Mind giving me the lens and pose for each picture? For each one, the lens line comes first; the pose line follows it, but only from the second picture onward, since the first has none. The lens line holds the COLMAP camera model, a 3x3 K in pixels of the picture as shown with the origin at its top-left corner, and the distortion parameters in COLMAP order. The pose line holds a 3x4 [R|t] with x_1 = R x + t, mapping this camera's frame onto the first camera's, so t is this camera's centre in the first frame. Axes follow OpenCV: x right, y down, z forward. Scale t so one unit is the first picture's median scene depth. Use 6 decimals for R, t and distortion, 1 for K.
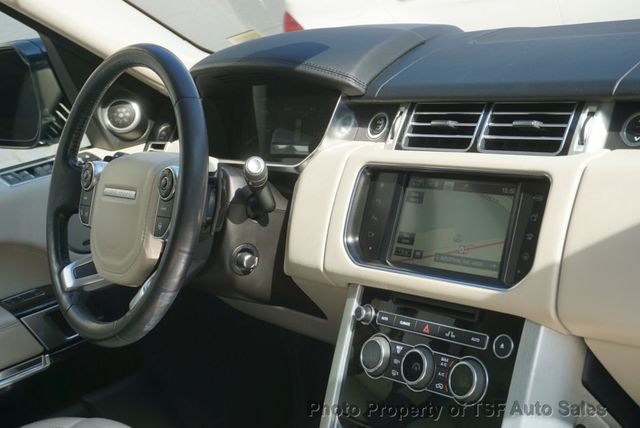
lens RADIAL K [[1073.1, 0, 320.0], [0, 1073.1, 214.0], [0, 0, 1]] dist [-0.004575, -0.021527]
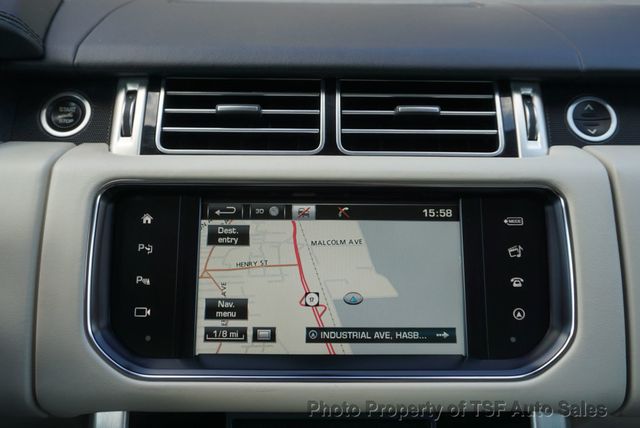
lens RADIAL K [[595.1, 0, 319.7], [0, 595.1, 179.5], [0, 0, 1]] dist [-0.008603, -0.006368]
pose [[0.587837, -0.076991, 0.805307, -0.143845], [0.065546, 0.996721, 0.047445, -0.059323], [-0.806319, 0.024895, 0.590956, 0.786587]]
